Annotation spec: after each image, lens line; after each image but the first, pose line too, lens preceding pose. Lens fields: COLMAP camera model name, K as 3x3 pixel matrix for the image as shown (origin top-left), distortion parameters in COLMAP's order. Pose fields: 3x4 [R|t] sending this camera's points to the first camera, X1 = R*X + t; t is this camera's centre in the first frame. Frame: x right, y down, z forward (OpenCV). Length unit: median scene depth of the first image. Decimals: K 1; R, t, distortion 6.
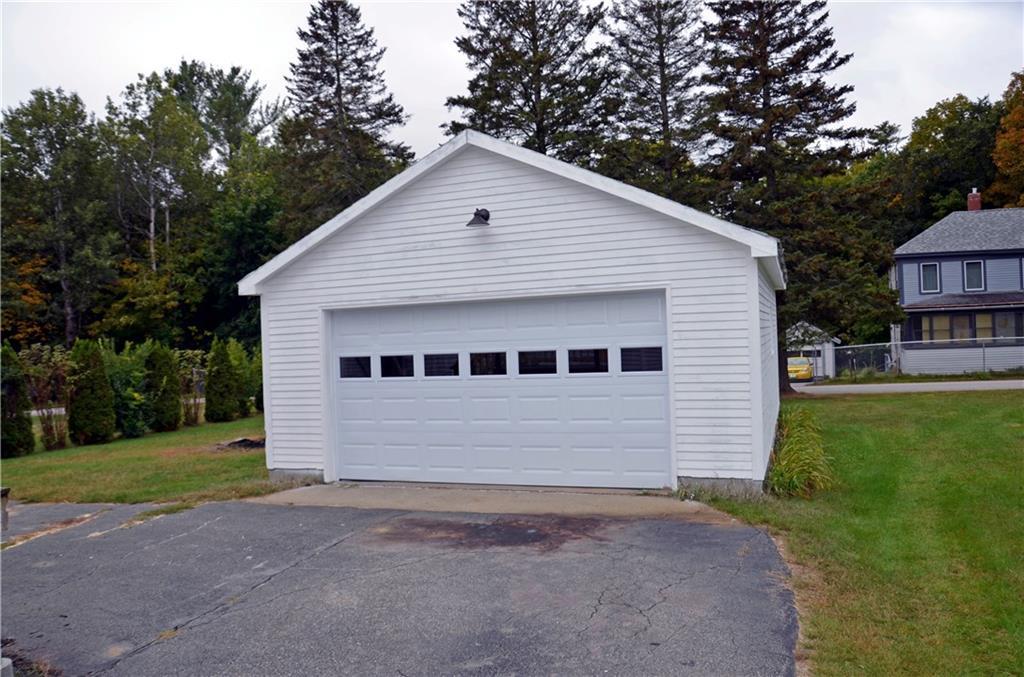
lens RADIAL K [[803.1, 0, 503.6], [0, 803.1, 342.7], [0, 0, 1]] dist [-0.157811, 0.127747]
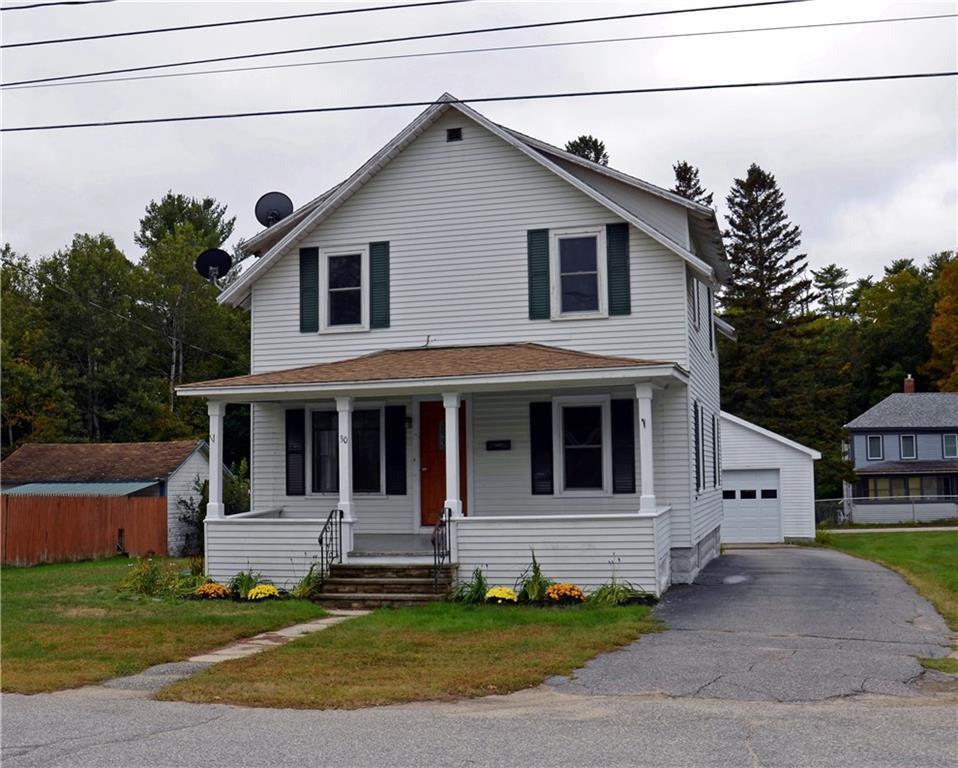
lens RADIAL K [[1157.5, 0, 478.3], [0, 1157.5, 368.9], [0, 0, 1]] dist [-0.124213, 0.070136]
pose [[0.985798, 0.046270, 0.161435, -0.383802], [-0.027785, 0.992984, -0.114941, 0.019474], [-0.165621, 0.108823, 0.980167, -0.713851]]
